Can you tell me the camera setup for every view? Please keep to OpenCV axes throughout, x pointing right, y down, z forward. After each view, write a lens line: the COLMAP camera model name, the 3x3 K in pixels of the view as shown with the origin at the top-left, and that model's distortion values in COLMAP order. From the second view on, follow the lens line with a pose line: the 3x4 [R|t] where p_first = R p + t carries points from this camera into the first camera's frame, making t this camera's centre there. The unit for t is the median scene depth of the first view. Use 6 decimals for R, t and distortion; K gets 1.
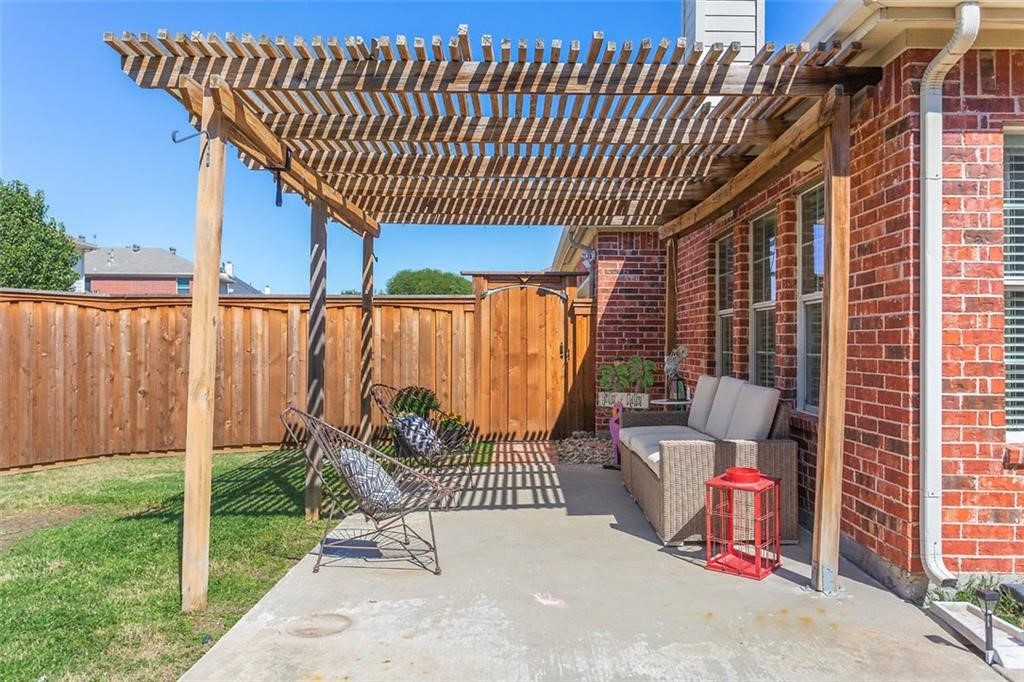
lens RADIAL K [[747.5, 0, 511.8], [0, 747.5, 341.8], [0, 0, 1]] dist [-0.004301, -0.003656]
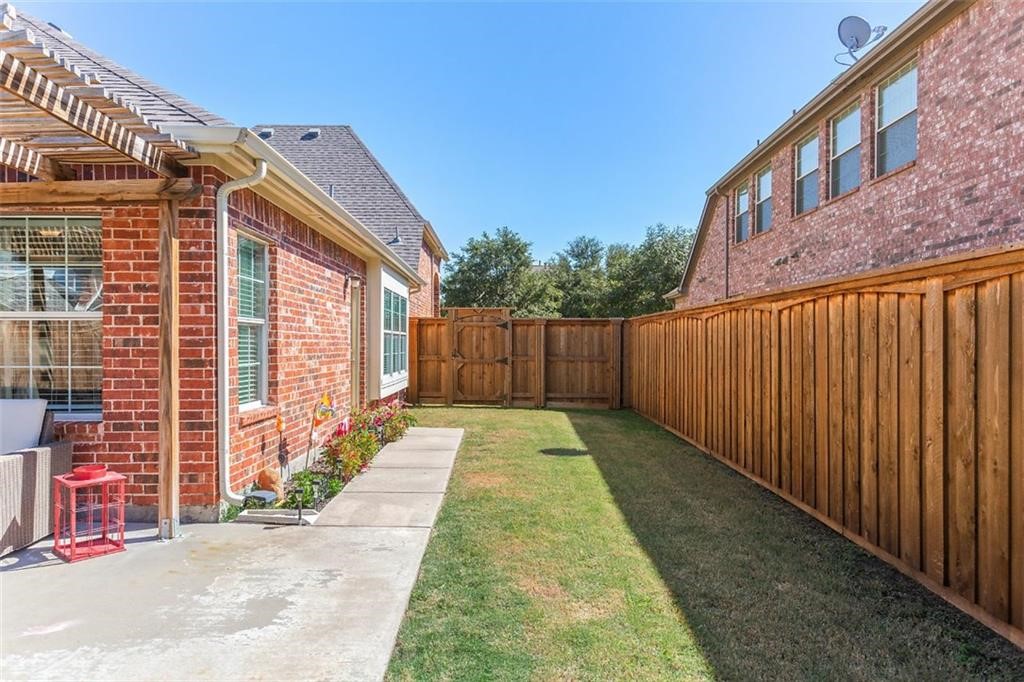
lens RADIAL K [[648.3, 0, 511.0], [0, 648.3, 345.4], [0, 0, 1]] dist [0.003024, -0.001954]
pose [[-0.046315, -0.007775, 0.998897, -0.535271], [-0.004866, 0.999960, 0.007557, -0.022863], [-0.998915, -0.004510, -0.046351, 0.282955]]
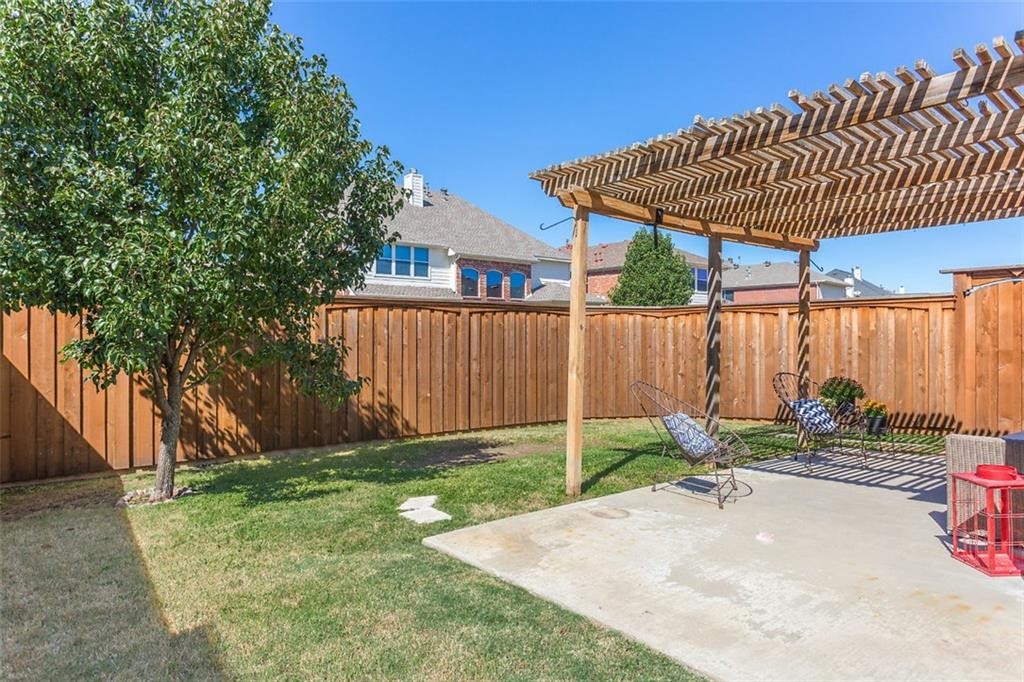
lens RADIAL K [[626.0, 0, 507.2], [0, 626.0, 337.2], [0, 0, 1]] dist [-0.007144, -0.003324]
pose [[0.630558, -0.004077, -0.776132, 0.394792], [0.002051, 0.999991, -0.003586, 0.000459], [0.776140, 0.000670, 0.630561, -0.019288]]
